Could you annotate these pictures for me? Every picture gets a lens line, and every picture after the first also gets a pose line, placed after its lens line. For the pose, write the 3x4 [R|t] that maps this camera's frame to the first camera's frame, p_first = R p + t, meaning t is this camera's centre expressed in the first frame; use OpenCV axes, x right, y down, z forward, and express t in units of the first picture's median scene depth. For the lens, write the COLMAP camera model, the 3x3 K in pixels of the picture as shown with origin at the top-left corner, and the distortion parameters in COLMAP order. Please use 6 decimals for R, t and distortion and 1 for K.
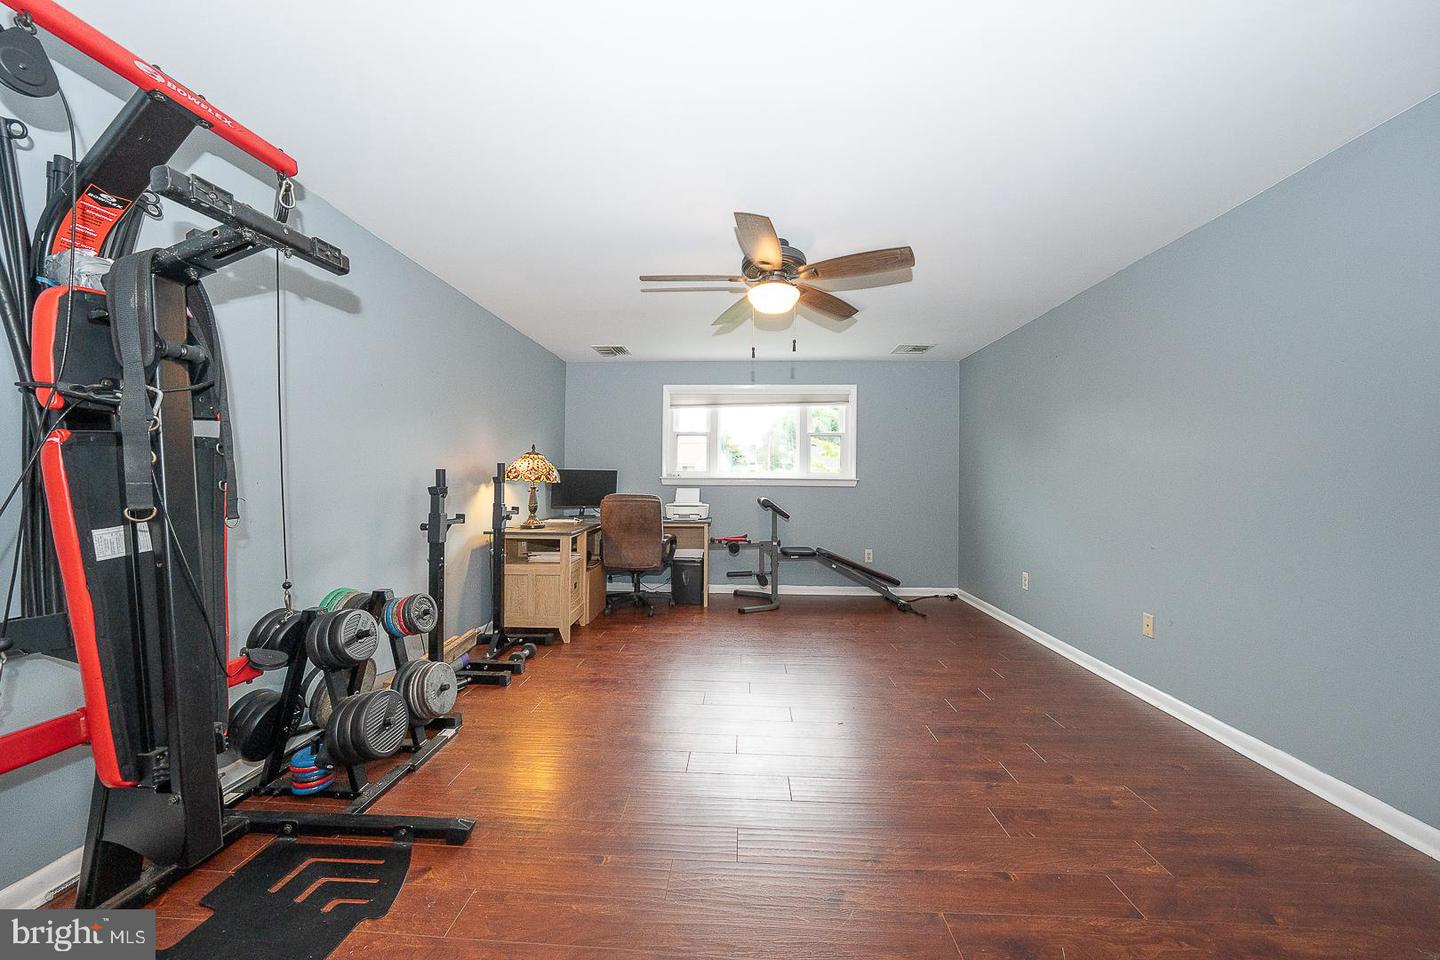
lens RADIAL K [[511.1, 0, 720.0], [0, 511.1, 480.0], [0, 0, 1]] dist [-0.001498, 0.000054]
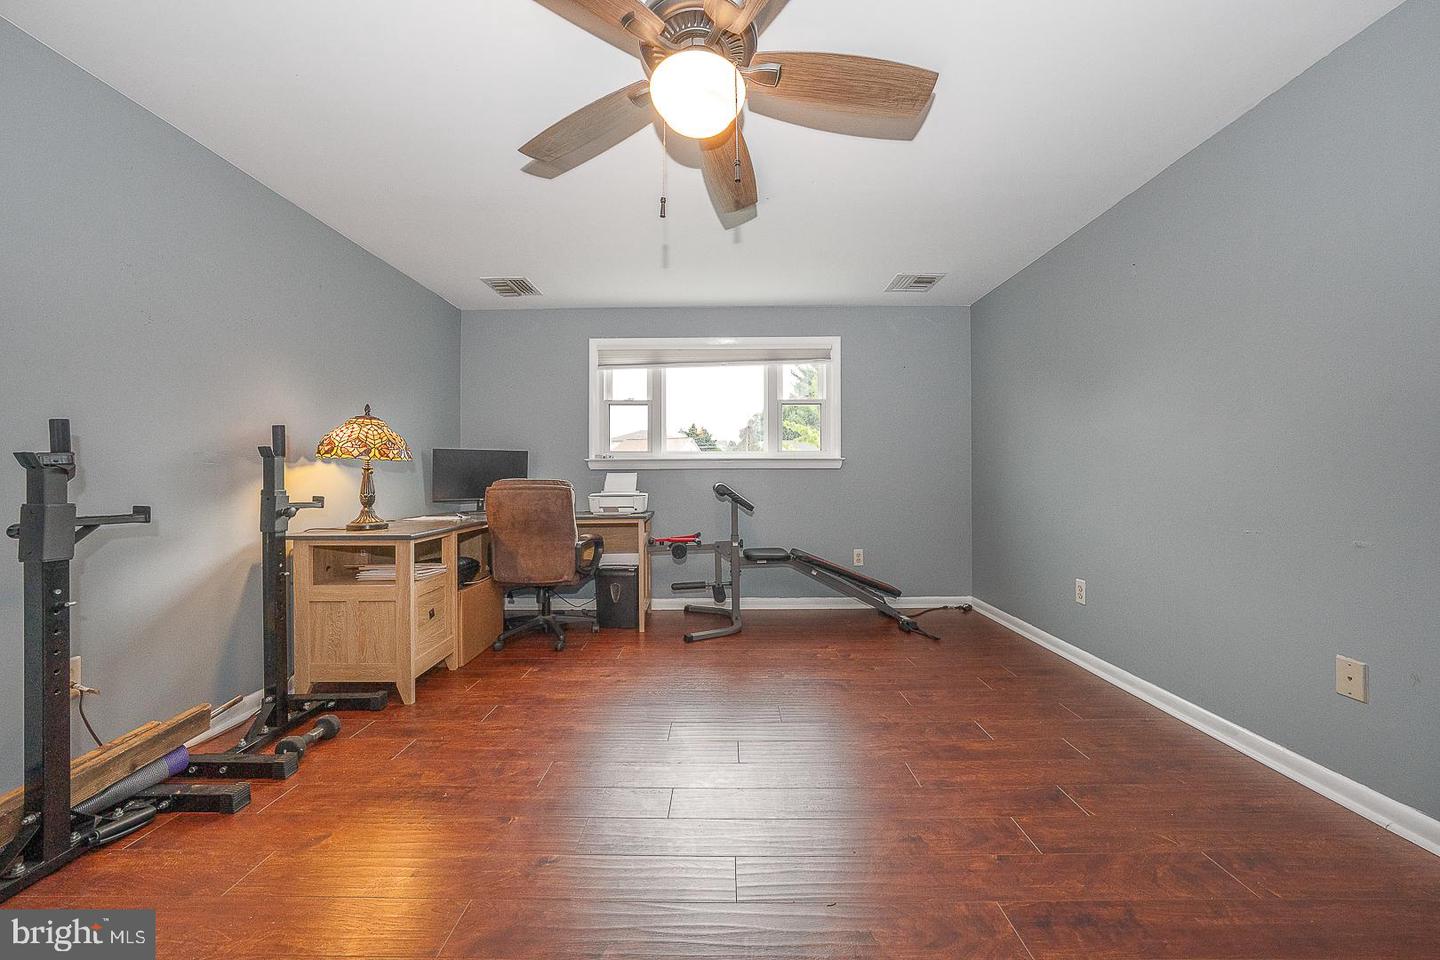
lens RADIAL K [[511.1, 0, 720.0], [0, 511.1, 480.0], [0, 0, 1]] dist [-0.001498, 0.000054]
pose [[0.999113, -0.013225, 0.039984, 0.056952], [0.013007, 0.999899, 0.005694, 0.026182], [-0.040055, -0.005169, 0.999184, 0.257196]]
